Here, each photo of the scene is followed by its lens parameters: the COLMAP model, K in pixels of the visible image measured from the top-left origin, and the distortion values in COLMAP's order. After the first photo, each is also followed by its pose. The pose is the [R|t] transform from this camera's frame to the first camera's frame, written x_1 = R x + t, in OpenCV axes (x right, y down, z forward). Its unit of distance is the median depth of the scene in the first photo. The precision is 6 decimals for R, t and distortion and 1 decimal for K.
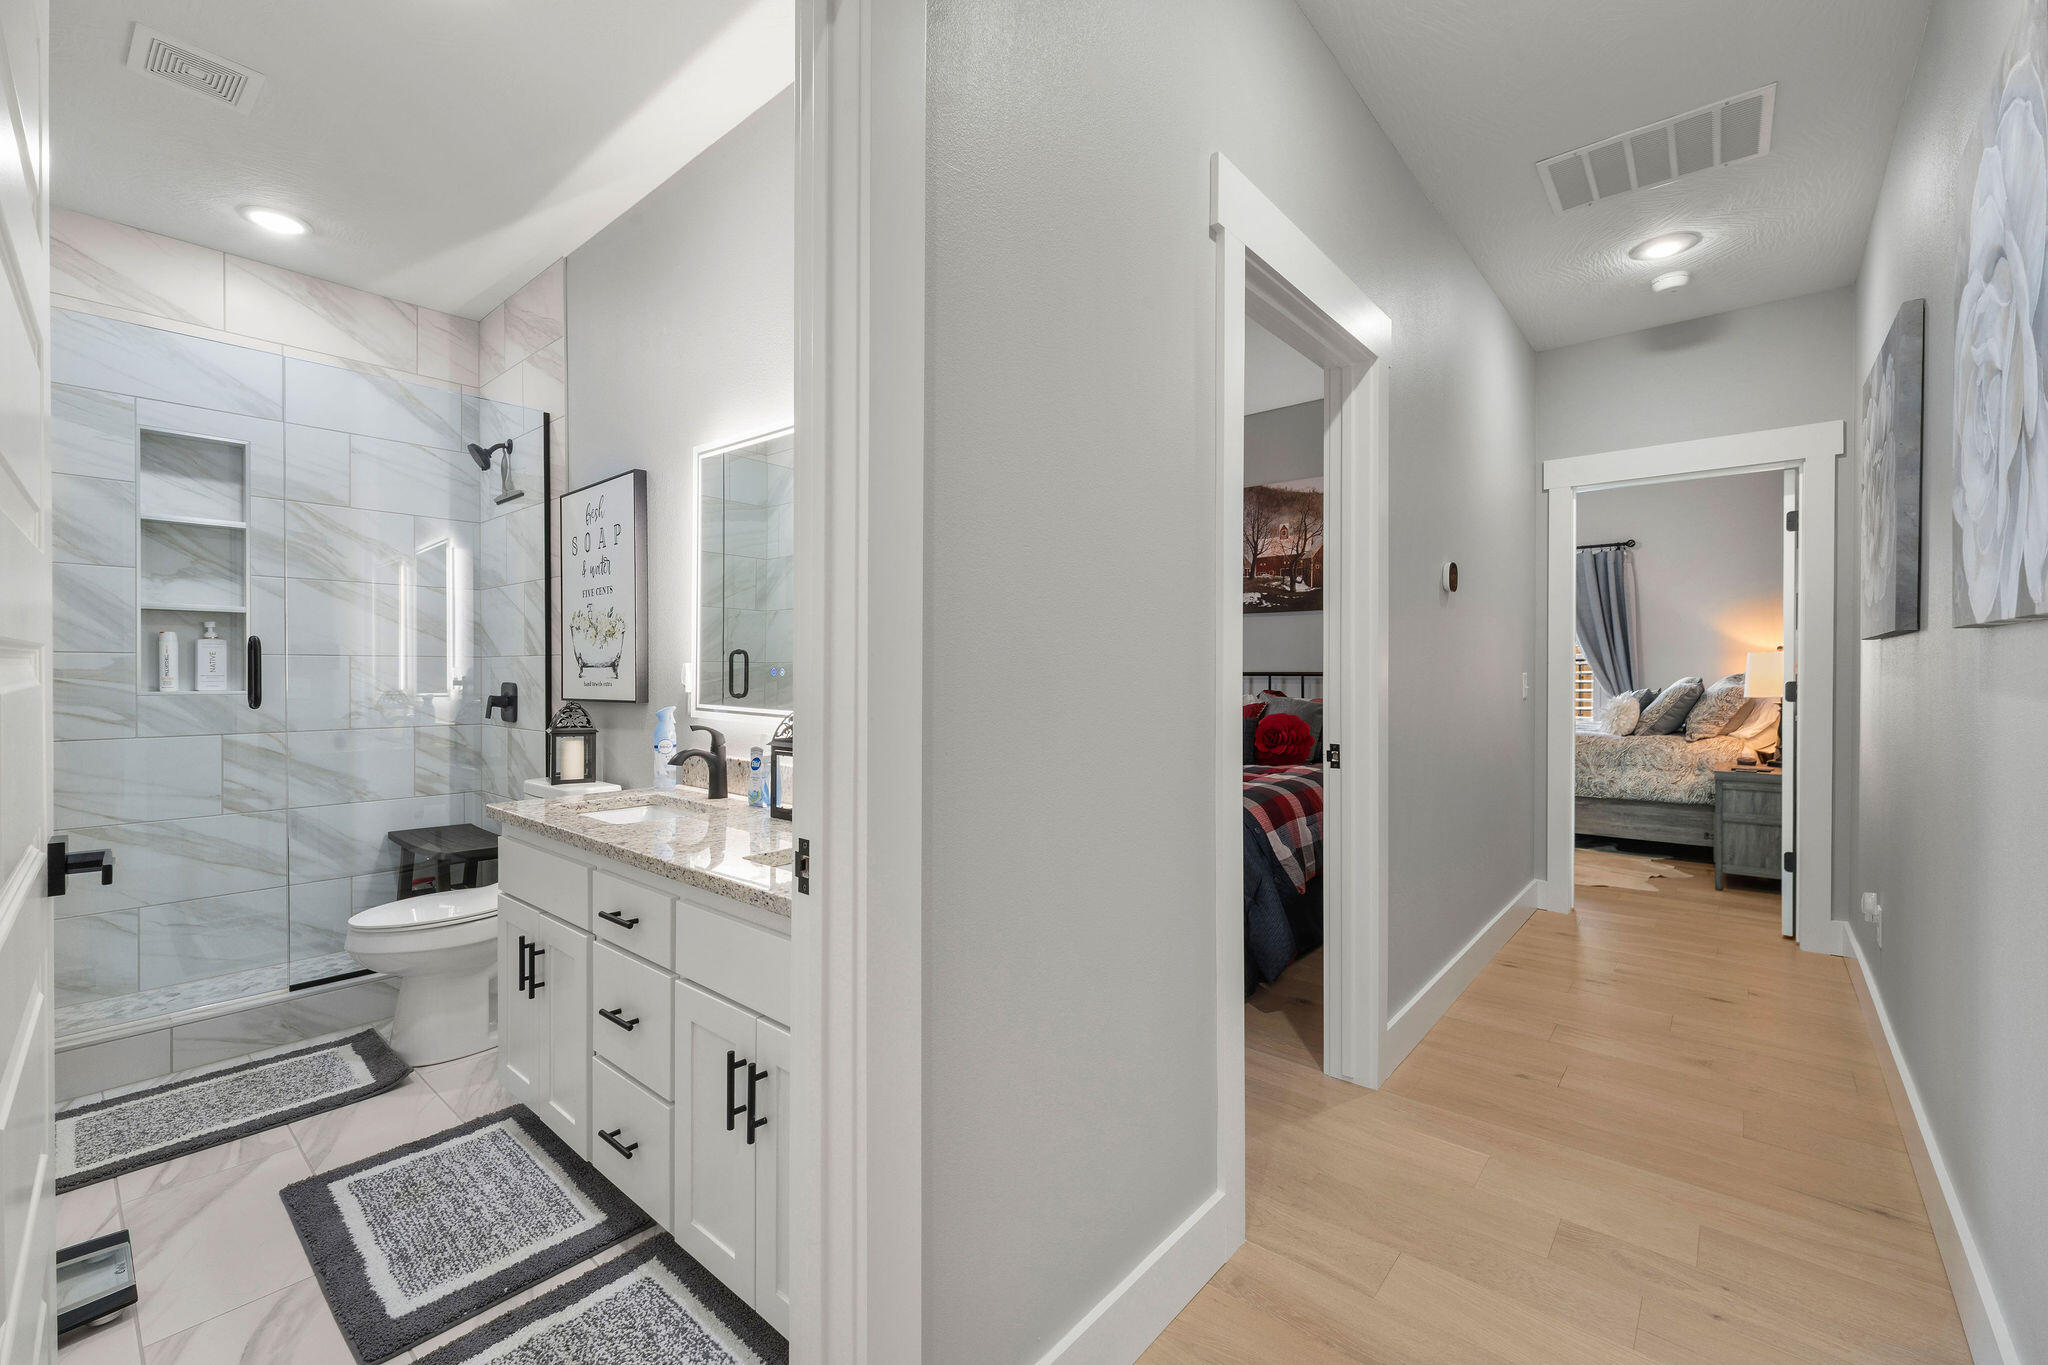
lens RADIAL K [[803.7, 0, 1015.8], [0, 803.7, 686.8], [0, 0, 1]] dist [-0.015150, -0.000115]
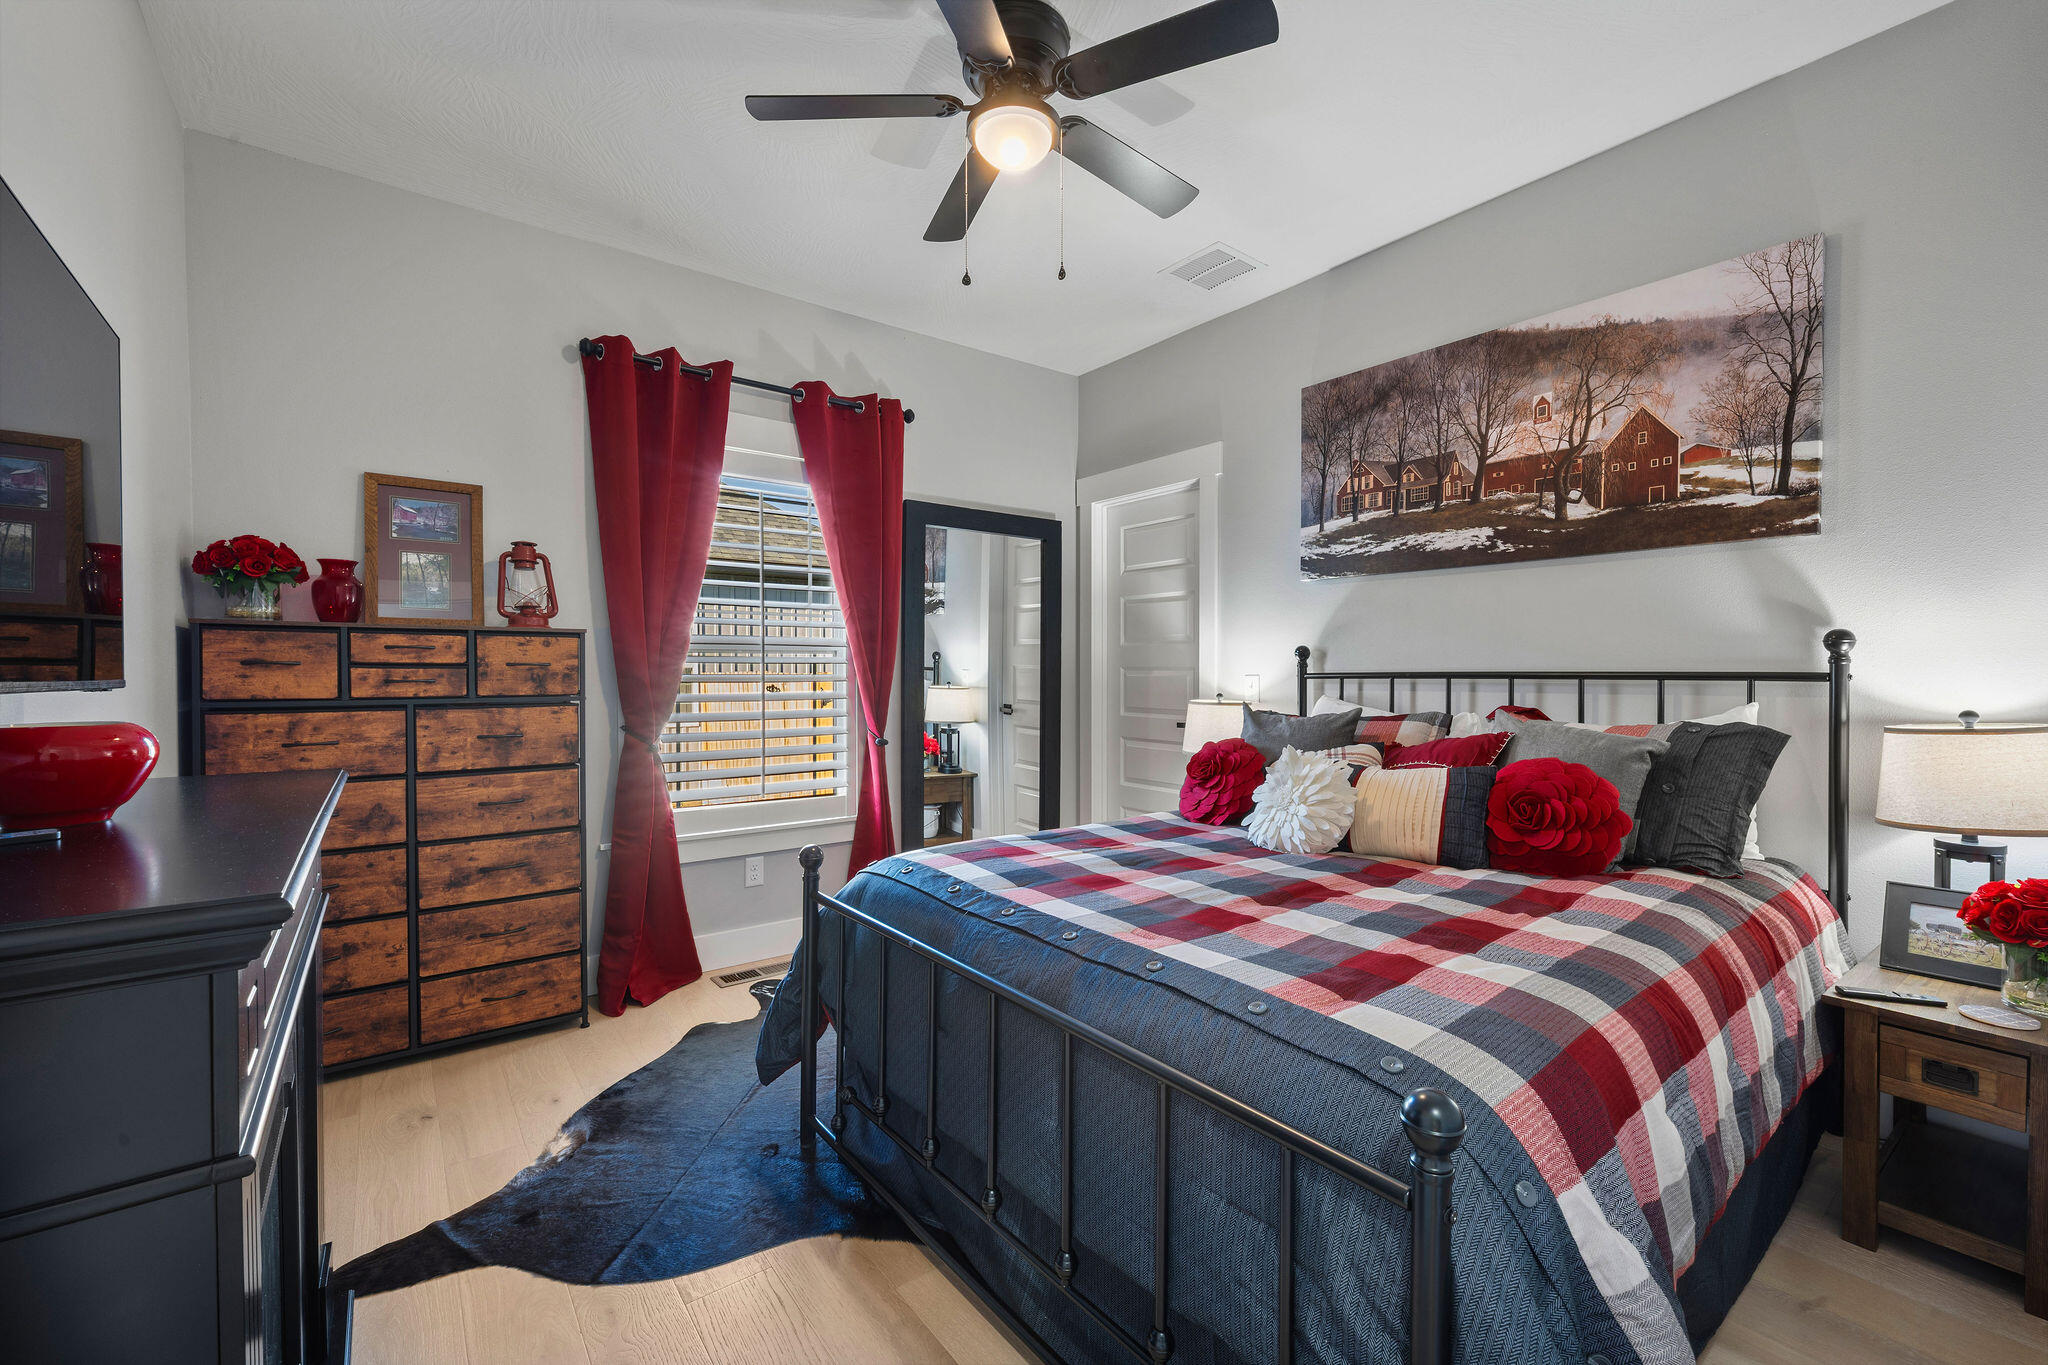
lens RADIAL K [[850.6, 0, 1022.0], [0, 850.6, 682.6], [0, 0, 1]] dist [0.003839, -0.001848]
pose [[0.982174, 0.002817, -0.187951, 0.102122], [-0.003233, 0.999993, -0.001904, -0.009153], [0.187945, 0.002478, 0.982176, 0.380898]]
